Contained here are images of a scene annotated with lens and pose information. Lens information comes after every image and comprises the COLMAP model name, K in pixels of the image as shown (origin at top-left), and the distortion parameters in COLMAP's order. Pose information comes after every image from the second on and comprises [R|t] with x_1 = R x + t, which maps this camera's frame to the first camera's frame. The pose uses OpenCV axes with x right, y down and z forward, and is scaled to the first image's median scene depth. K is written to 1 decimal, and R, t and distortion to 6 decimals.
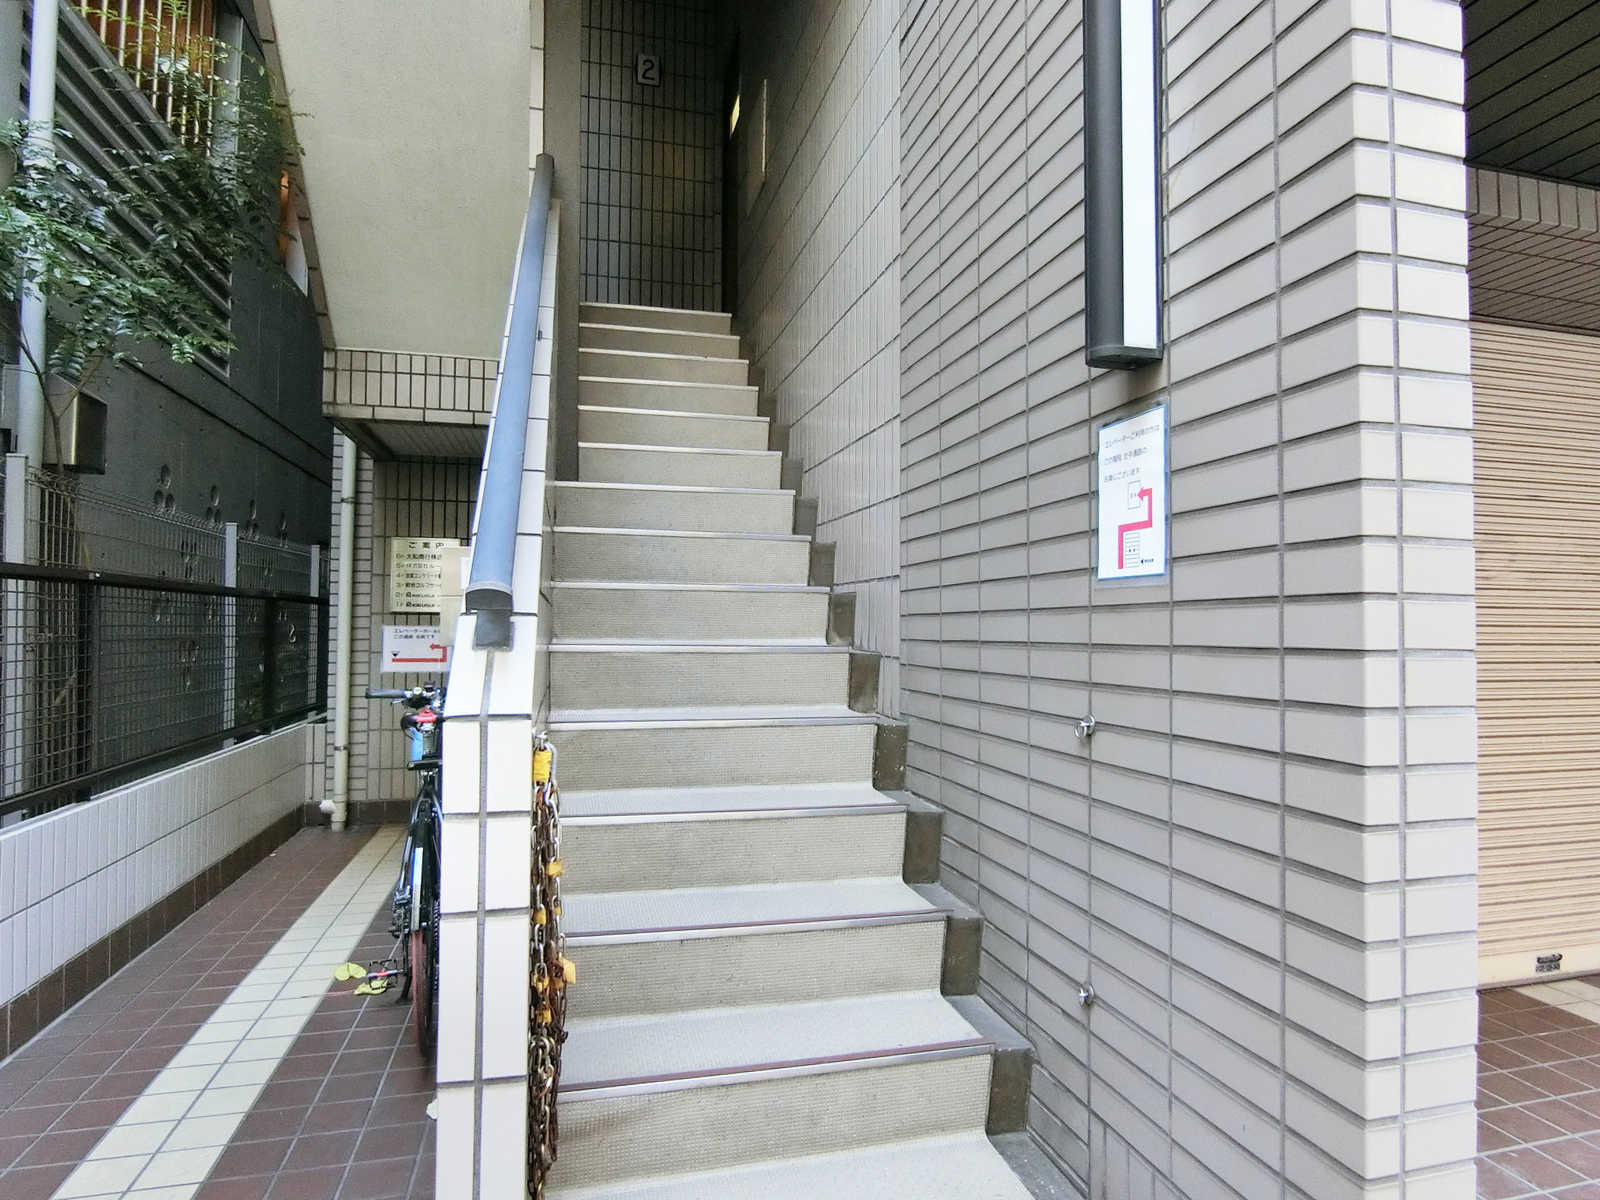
lens RADIAL K [[907.4, 0, 807.4], [0, 907.4, 599.4], [0, 0, 1]] dist [-0.016098, -0.001355]
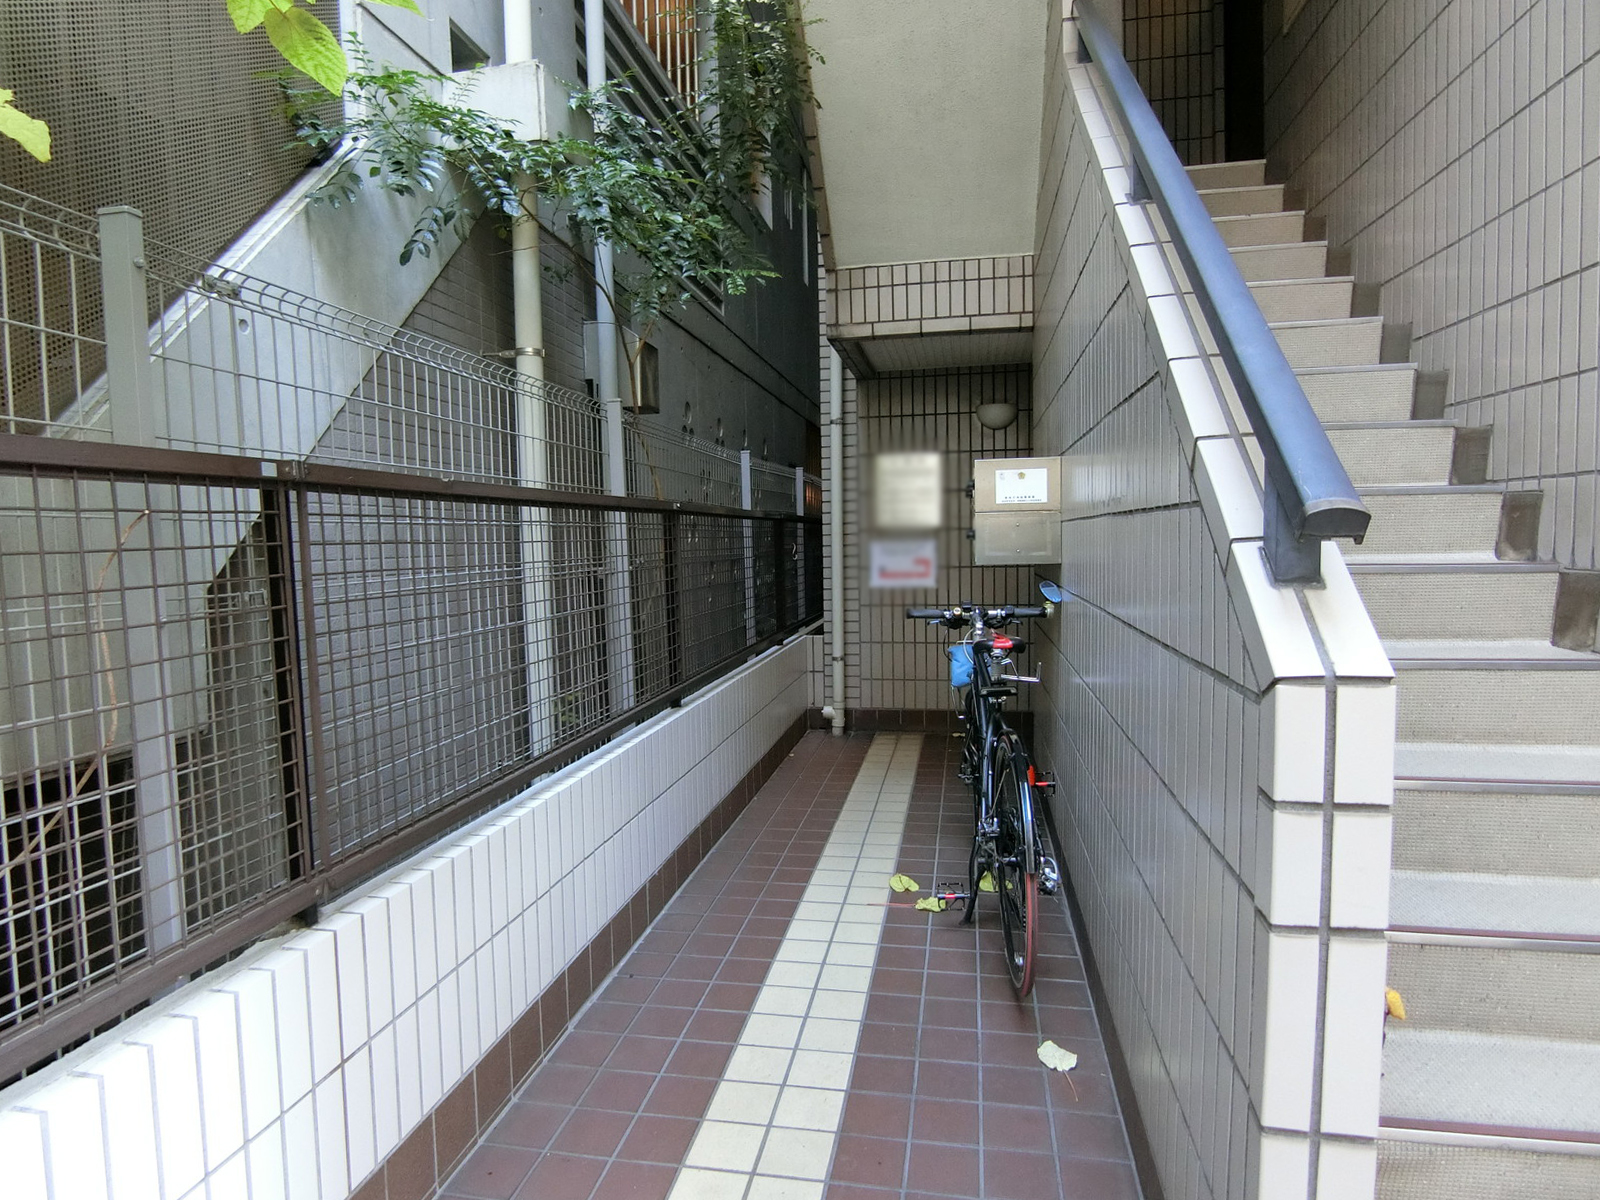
lens RADIAL K [[907.4, 0, 807.4], [0, 907.4, 599.4], [0, 0, 1]] dist [-0.016098, -0.001355]
pose [[0.904723, 0.005901, -0.425959, -0.149202], [0.037221, 0.994985, 0.092840, -0.007620], [0.424371, -0.099849, 0.899967, 0.050866]]
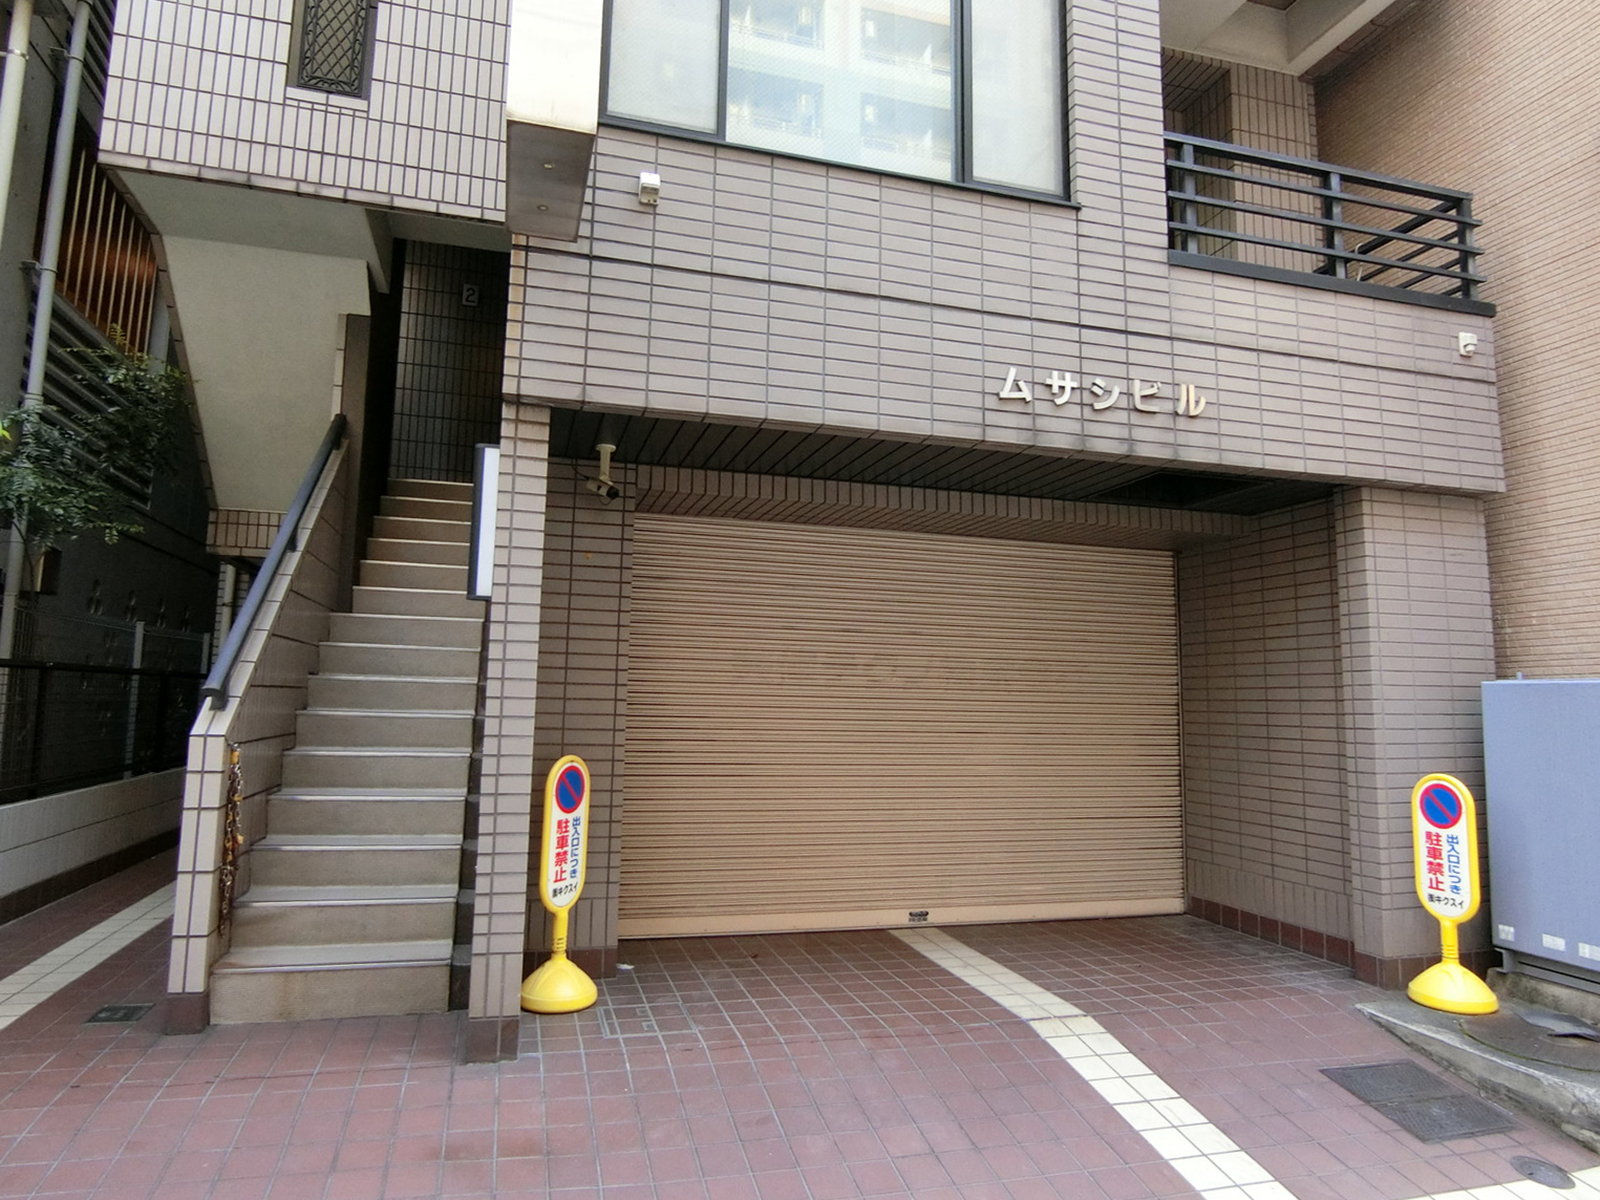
lens RADIAL K [[898.7, 0, 755.0], [0, 898.7, 598.6], [0, 0, 1]] dist [-0.000645, -0.025228]
pose [[0.999642, 0.019166, 0.018683, 0.424390], [-0.017553, 0.996396, -0.082984, -0.029077], [-0.020206, 0.082627, 0.996376, -0.598726]]
